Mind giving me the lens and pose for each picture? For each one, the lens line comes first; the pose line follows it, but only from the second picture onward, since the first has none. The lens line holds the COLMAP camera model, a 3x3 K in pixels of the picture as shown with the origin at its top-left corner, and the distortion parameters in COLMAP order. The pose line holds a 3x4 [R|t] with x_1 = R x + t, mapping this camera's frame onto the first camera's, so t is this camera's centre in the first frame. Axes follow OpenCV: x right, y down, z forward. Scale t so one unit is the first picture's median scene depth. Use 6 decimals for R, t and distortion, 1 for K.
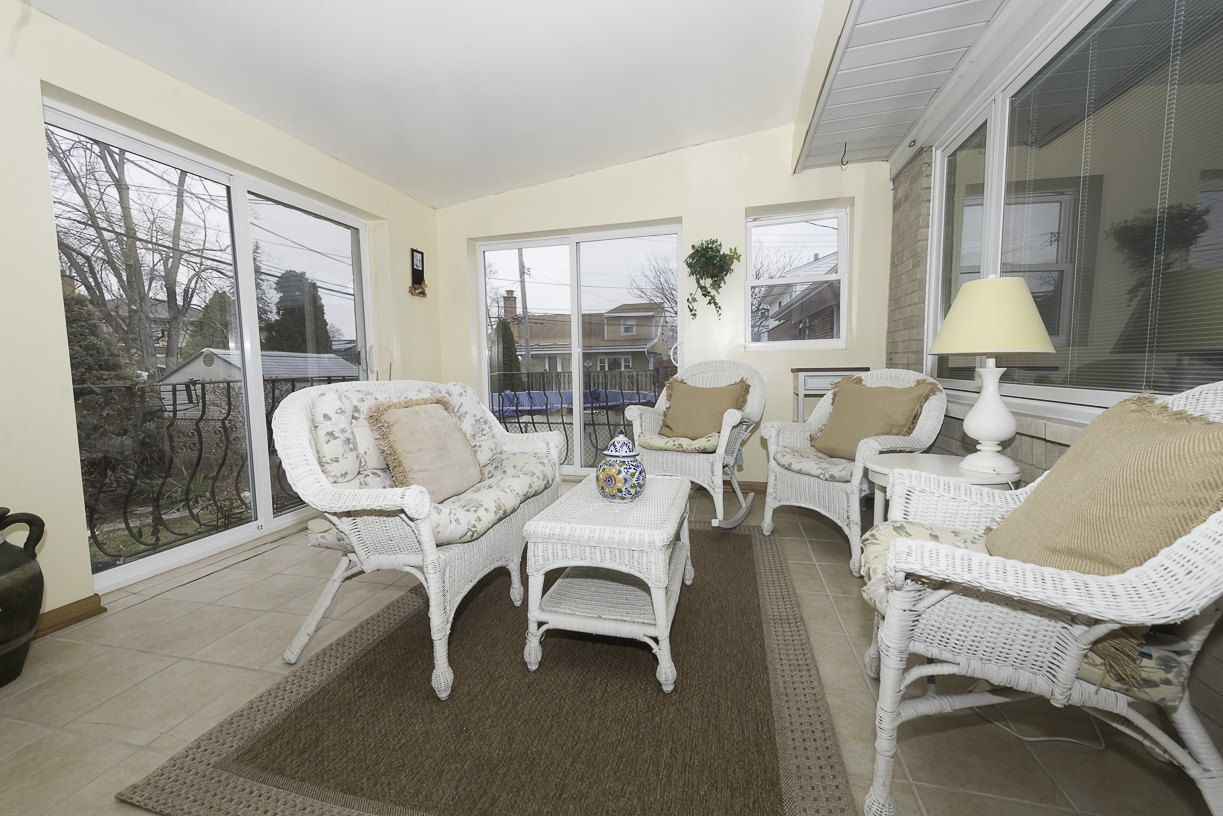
lens RADIAL K [[476.5, 0, 606.2], [0, 476.5, 404.8], [0, 0, 1]] dist [0.012995, -0.000072]
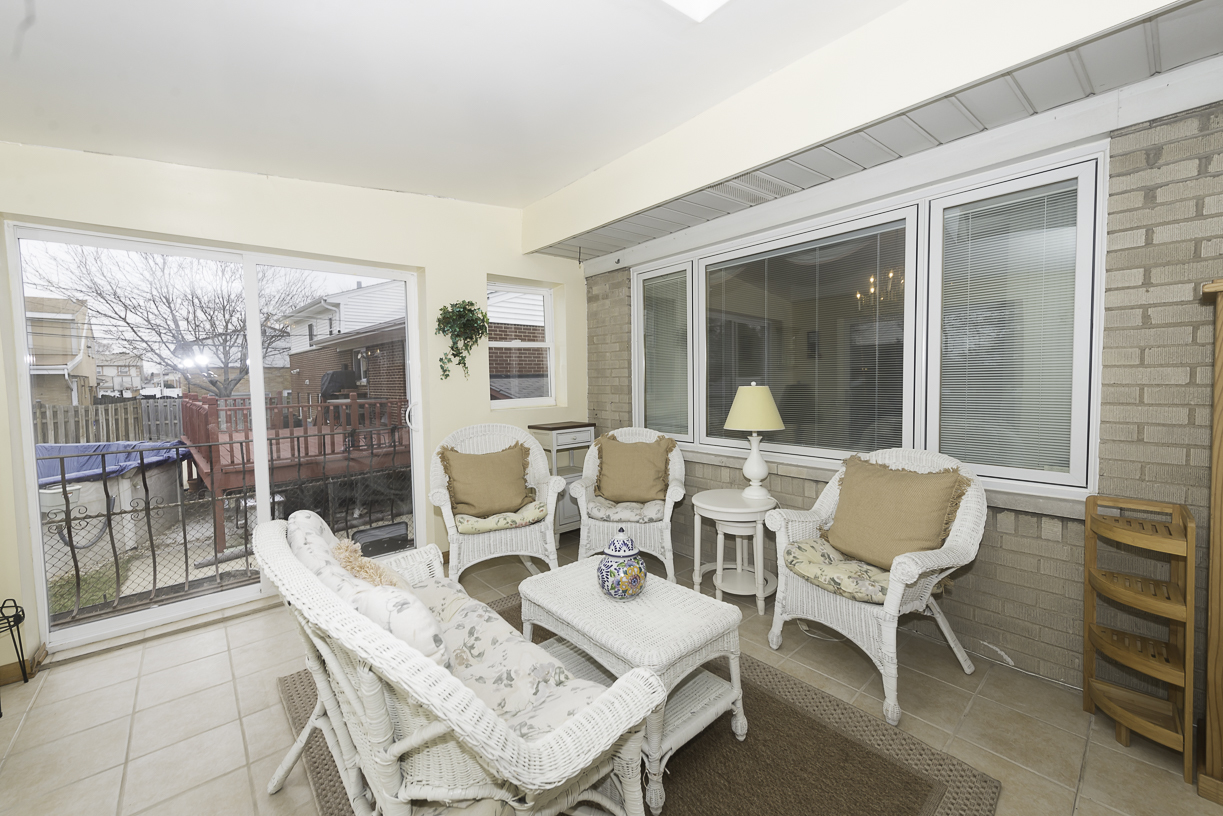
lens RADIAL K [[476.5, 0, 606.2], [0, 476.5, 404.8], [0, 0, 1]] dist [0.012995, -0.000072]
pose [[0.561129, -0.043070, 0.826607, -0.471397], [0.078349, 0.996925, -0.001242, -0.121467], [-0.824012, 0.065461, 0.562778, 0.254544]]
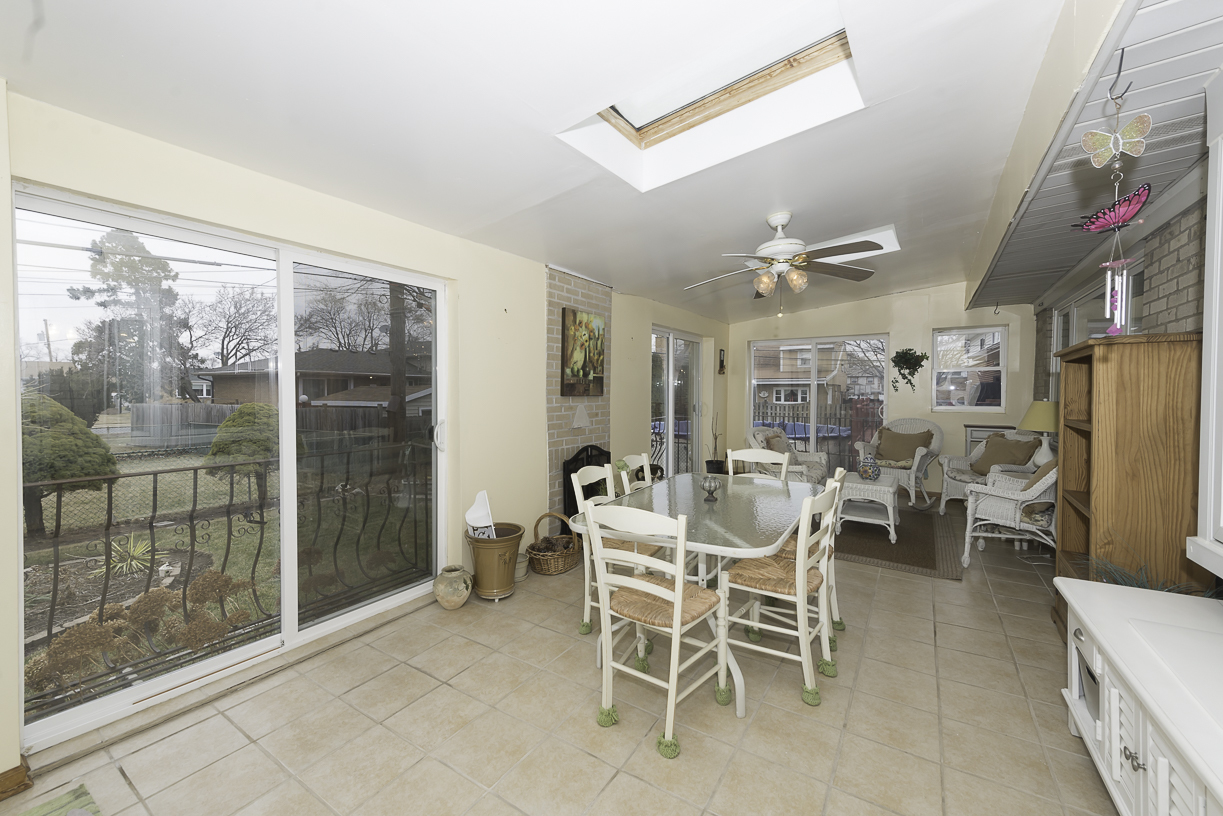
lens RADIAL K [[476.5, 0, 606.2], [0, 476.5, 404.8], [0, 0, 1]] dist [0.012995, -0.000072]
pose [[0.946168, 0.028149, -0.322451, -0.277428], [-0.044596, 0.998047, -0.043732, -0.016421], [0.320590, 0.055758, 0.945575, -1.078151]]
